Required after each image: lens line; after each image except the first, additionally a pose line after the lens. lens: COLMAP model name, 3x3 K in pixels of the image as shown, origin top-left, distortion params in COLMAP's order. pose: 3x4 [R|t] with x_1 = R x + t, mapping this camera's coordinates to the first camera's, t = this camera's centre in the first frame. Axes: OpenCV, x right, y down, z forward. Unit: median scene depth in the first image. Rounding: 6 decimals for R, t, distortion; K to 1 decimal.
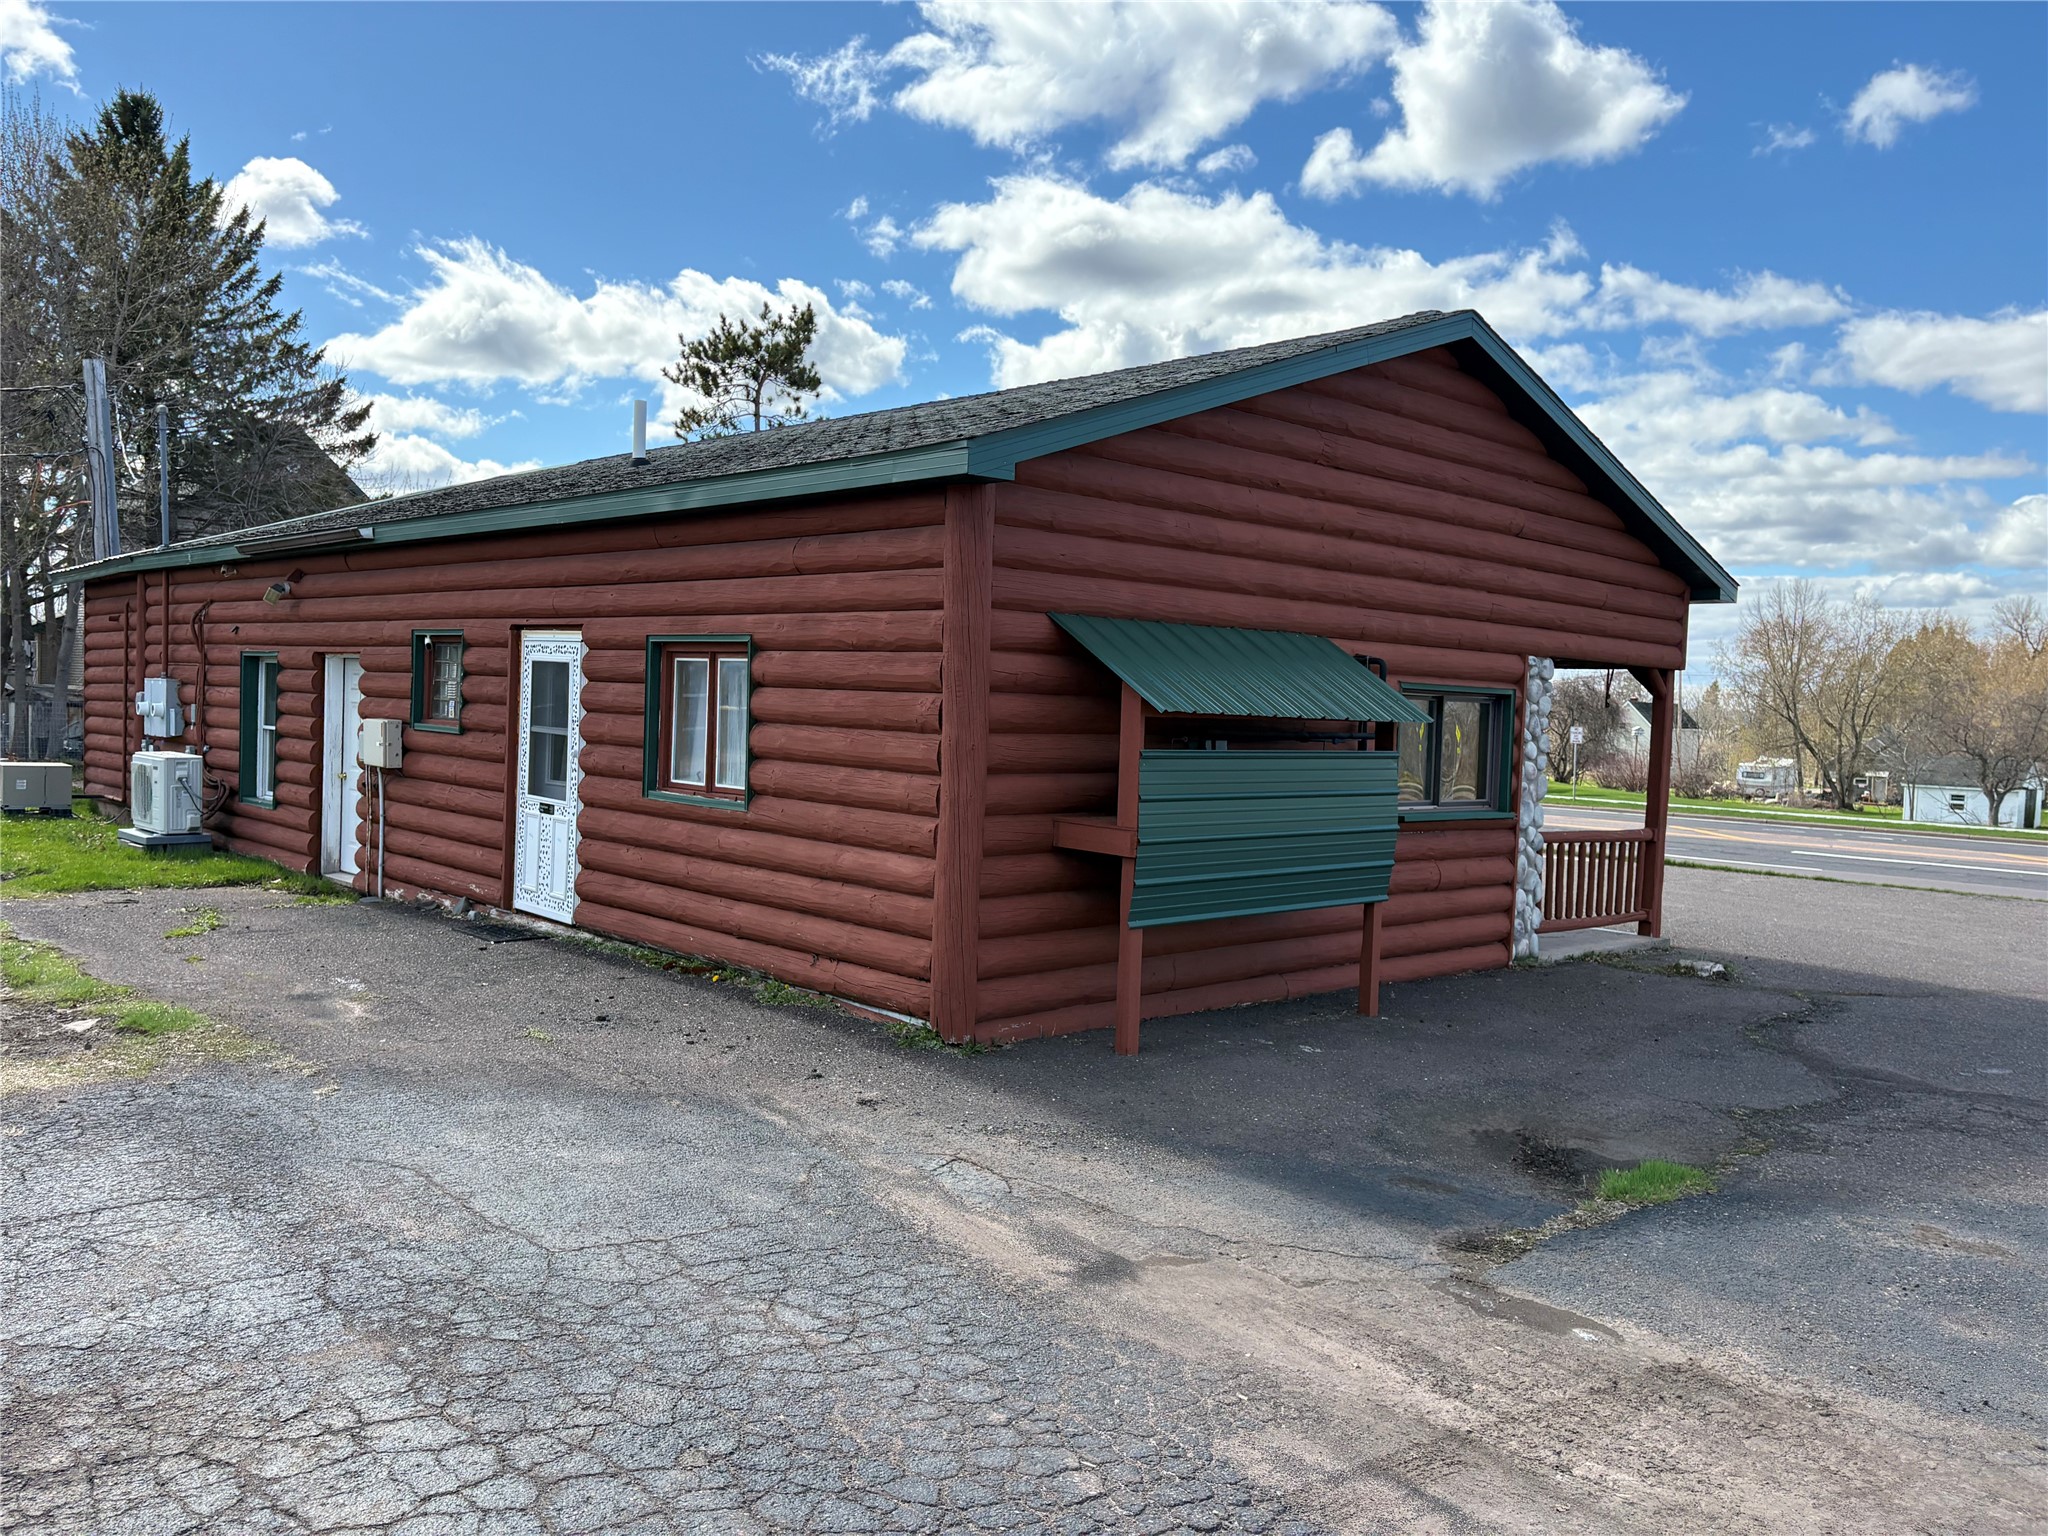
lens RADIAL K [[1557.7, 0, 1024.0], [0, 1557.7, 768.0], [0, 0, 1]] dist [0.009170, 0.001785]
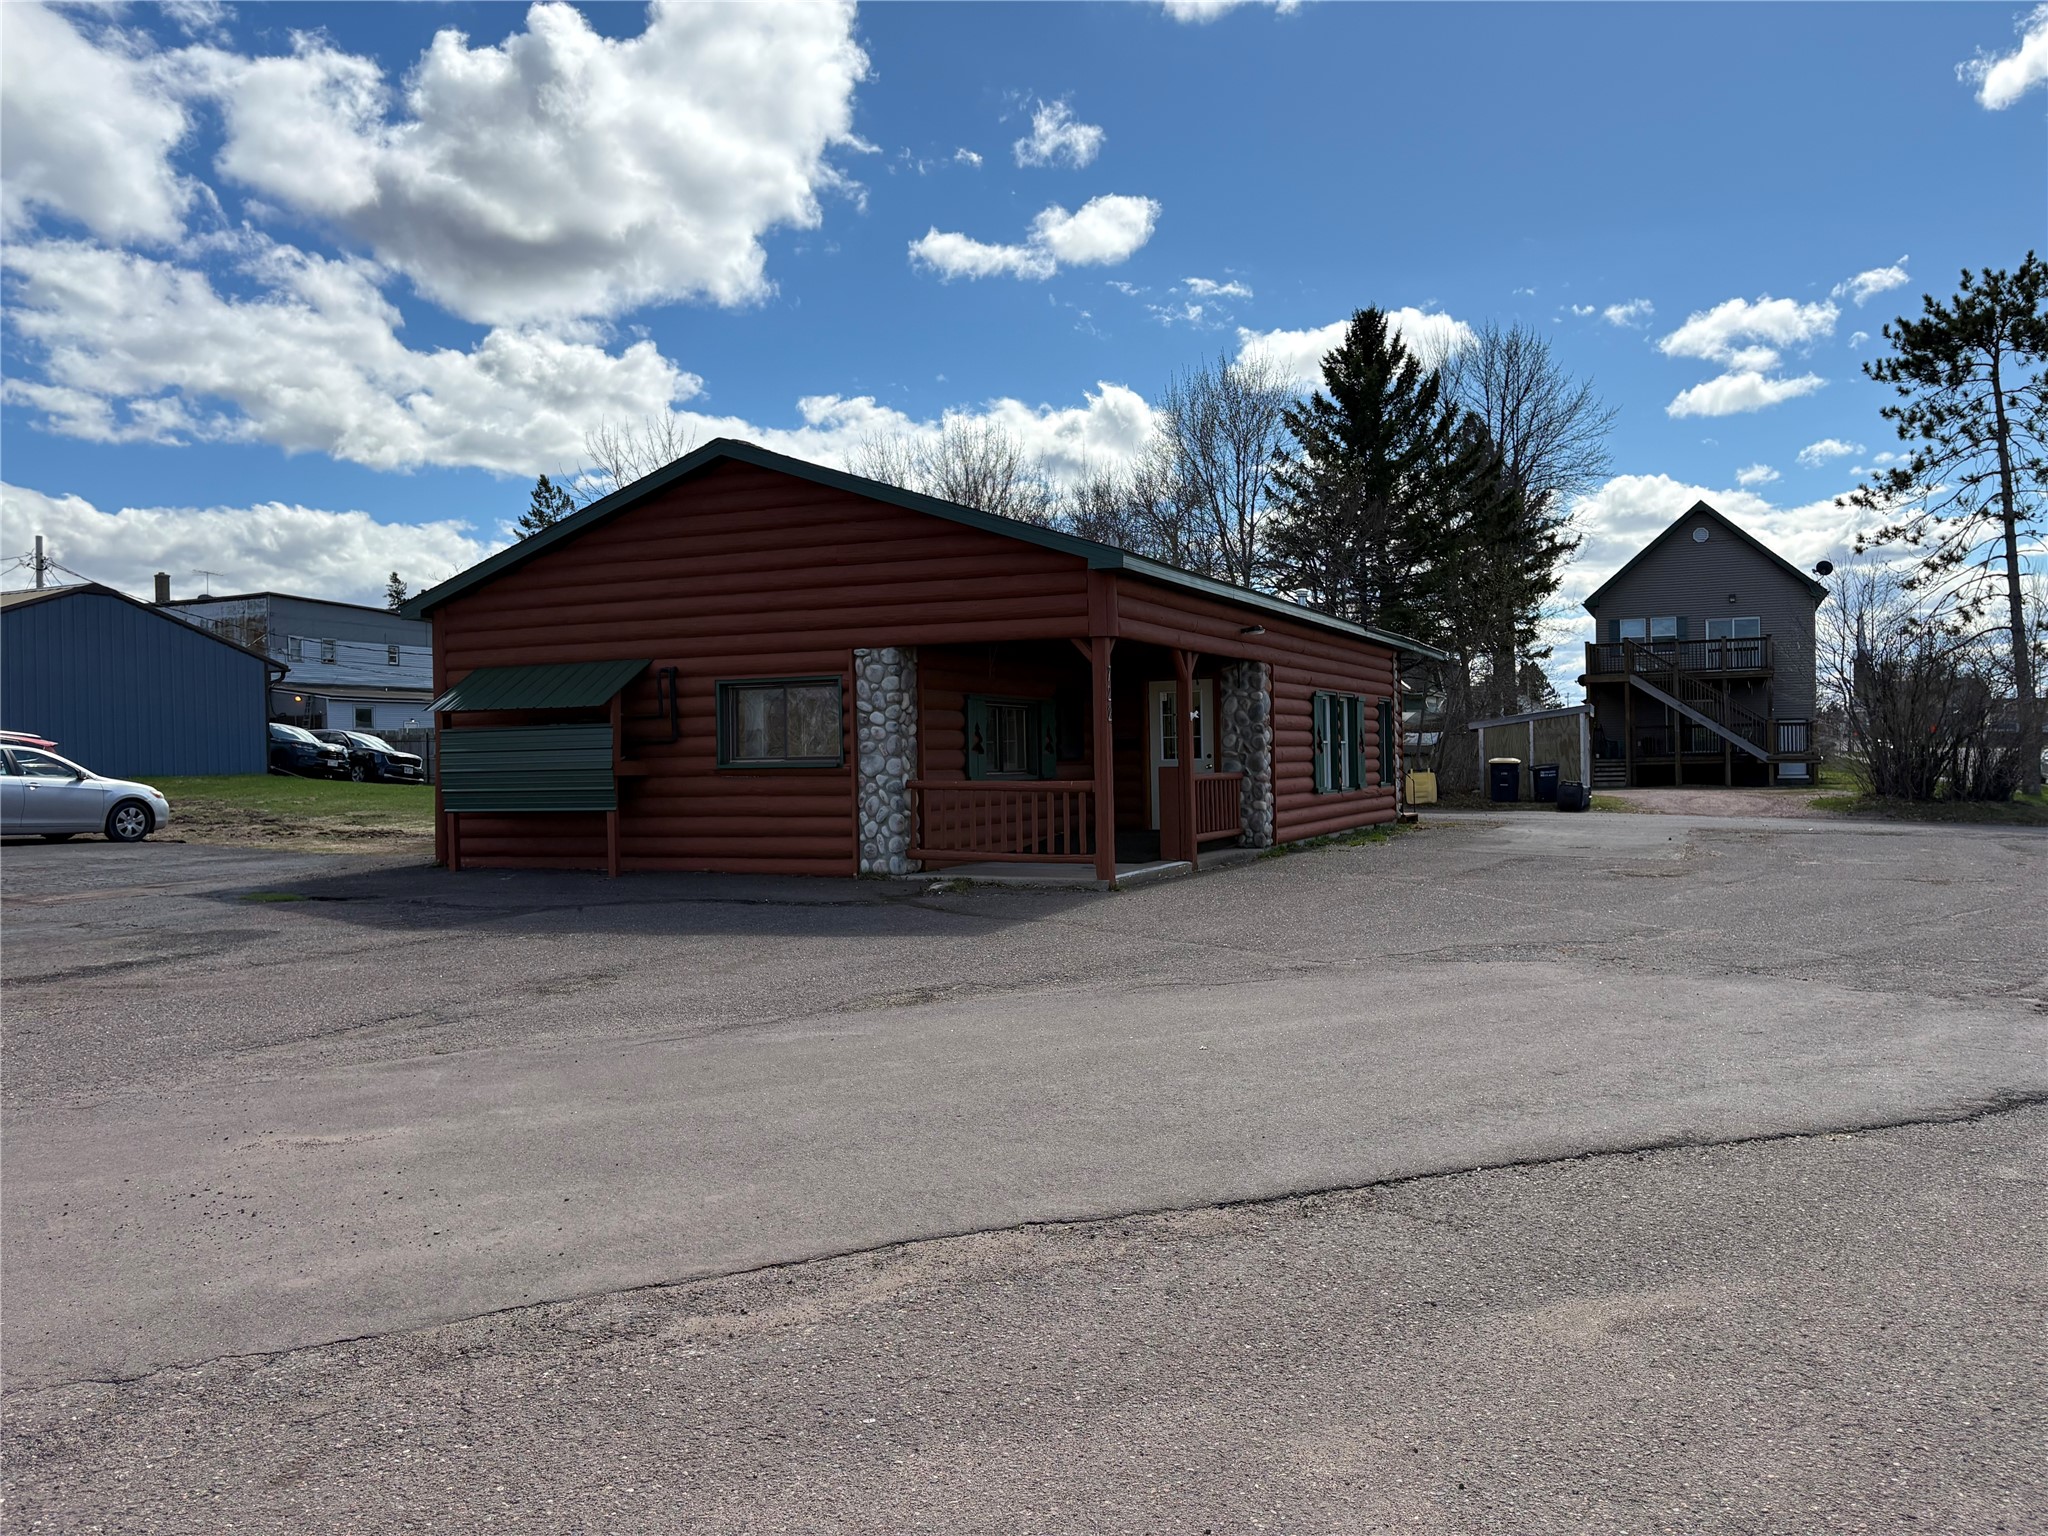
lens RADIAL K [[1557.7, 0, 1024.0], [0, 1557.7, 768.0], [0, 0, 1]] dist [0.009170, 0.001785]
pose [[0.348317, -0.021899, -0.937121, 1.551892], [-0.014376, 0.999485, -0.028700, 0.065692], [0.937266, 0.023468, 0.347823, 0.614519]]
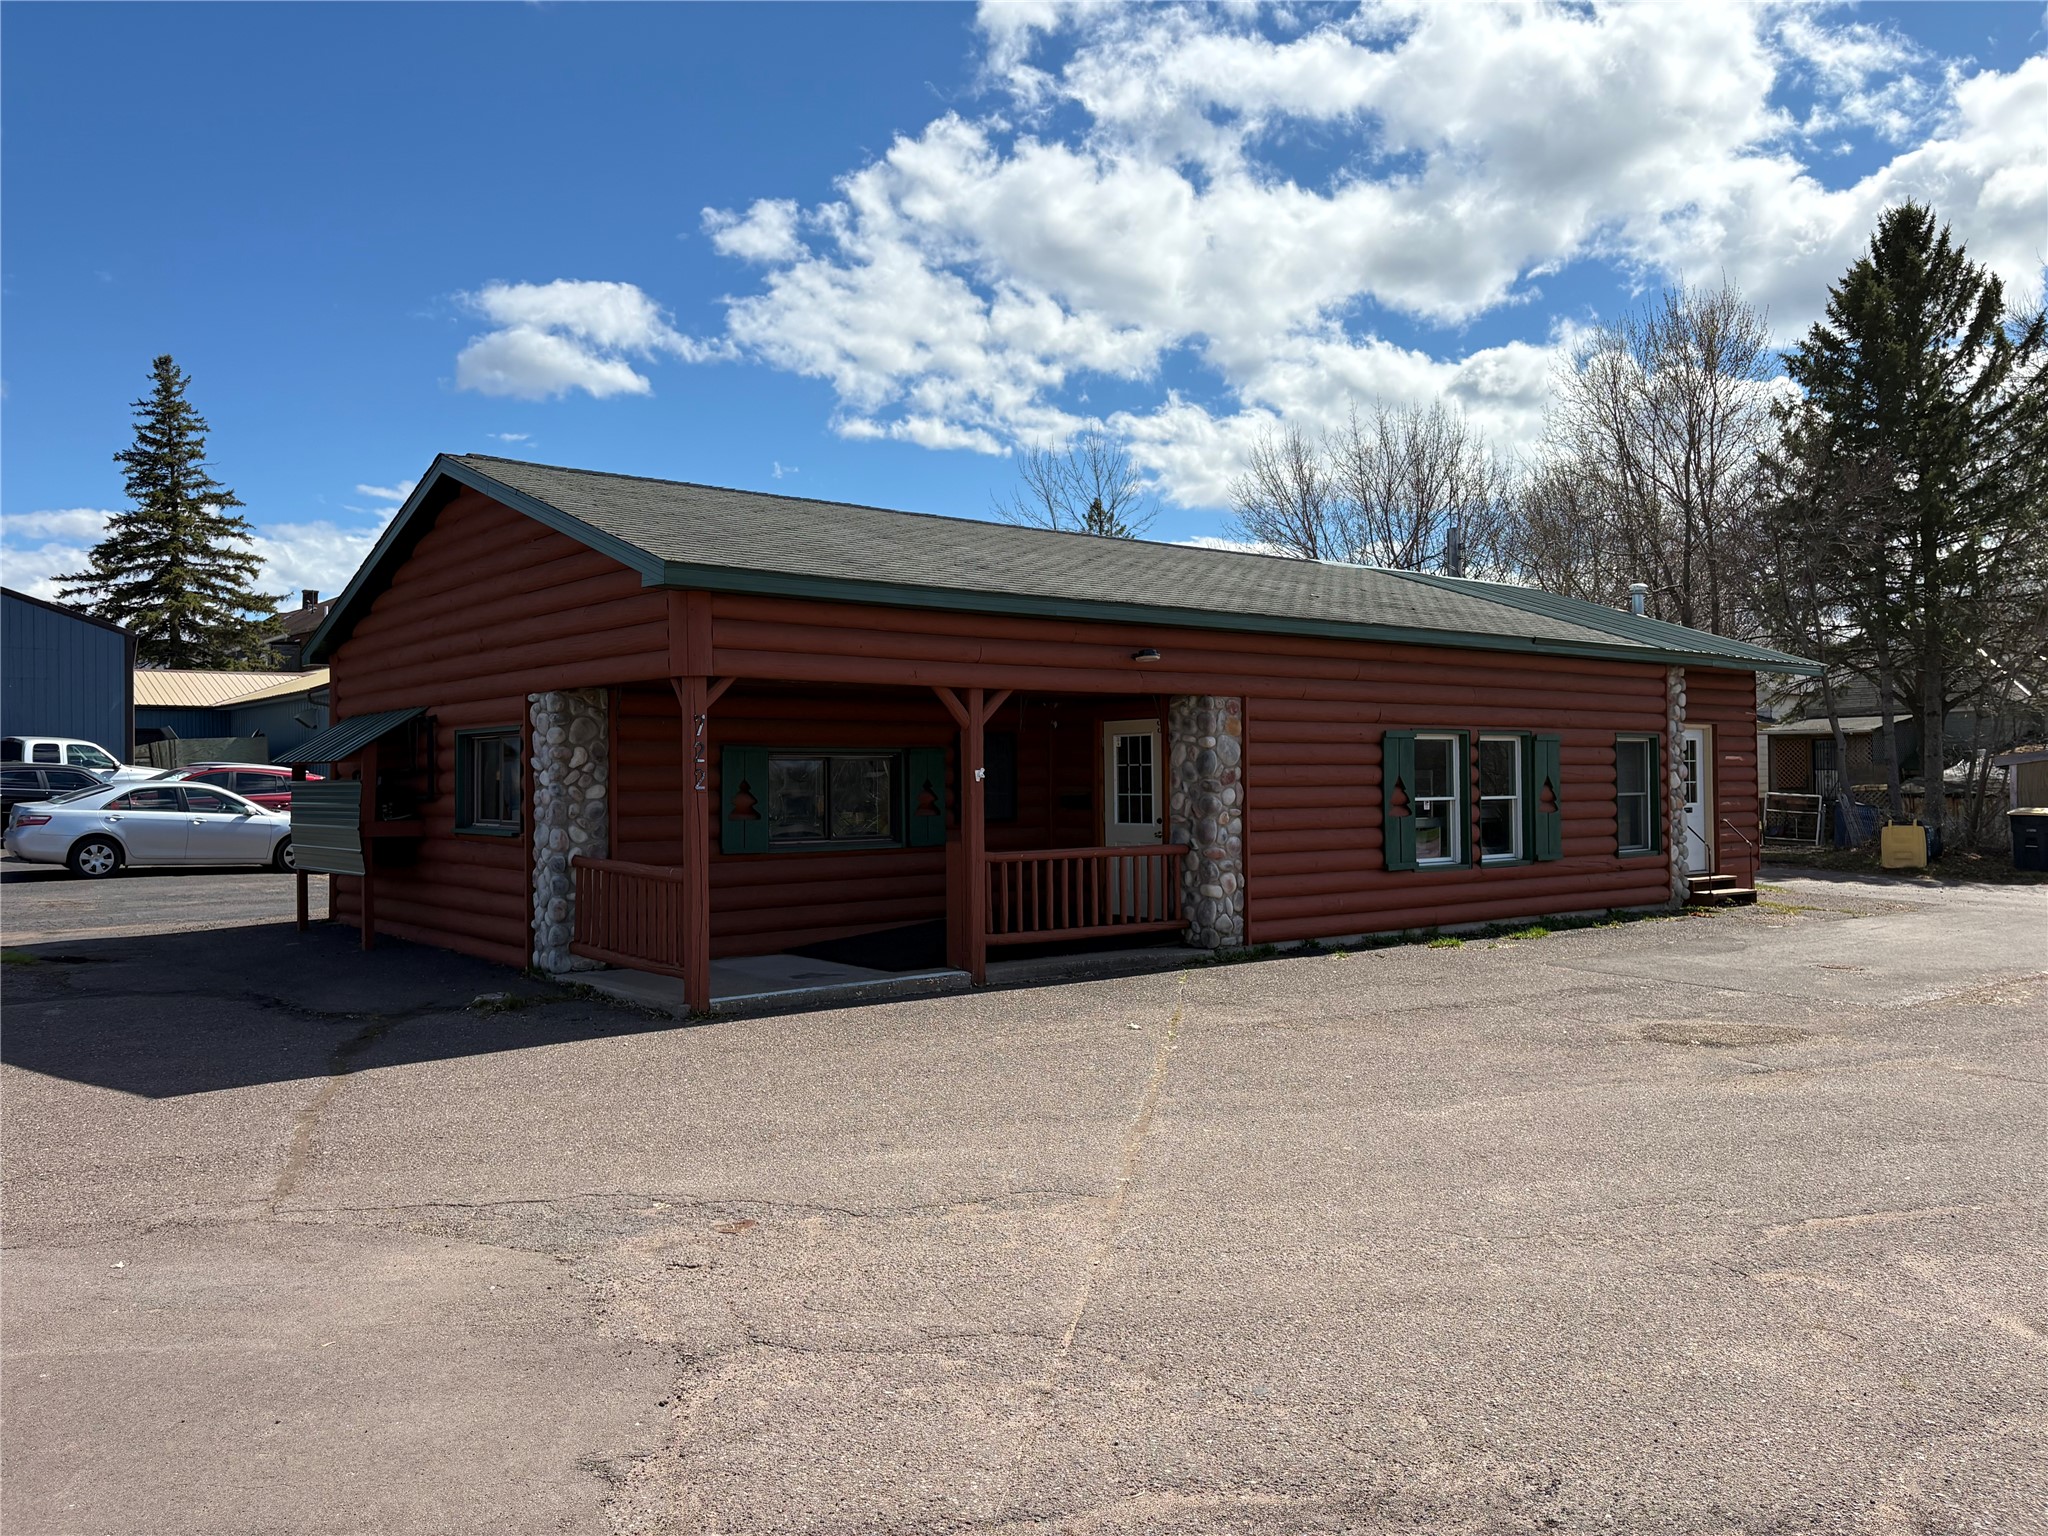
lens RADIAL K [[1557.7, 0, 1024.0], [0, 1557.7, 768.0], [0, 0, 1]] dist [0.009170, 0.001785]
pose [[-0.096351, -0.028855, -0.994929, 1.317447], [-0.037103, 0.998989, -0.025379, -0.002943], [0.994656, 0.034469, -0.097324, 1.368225]]
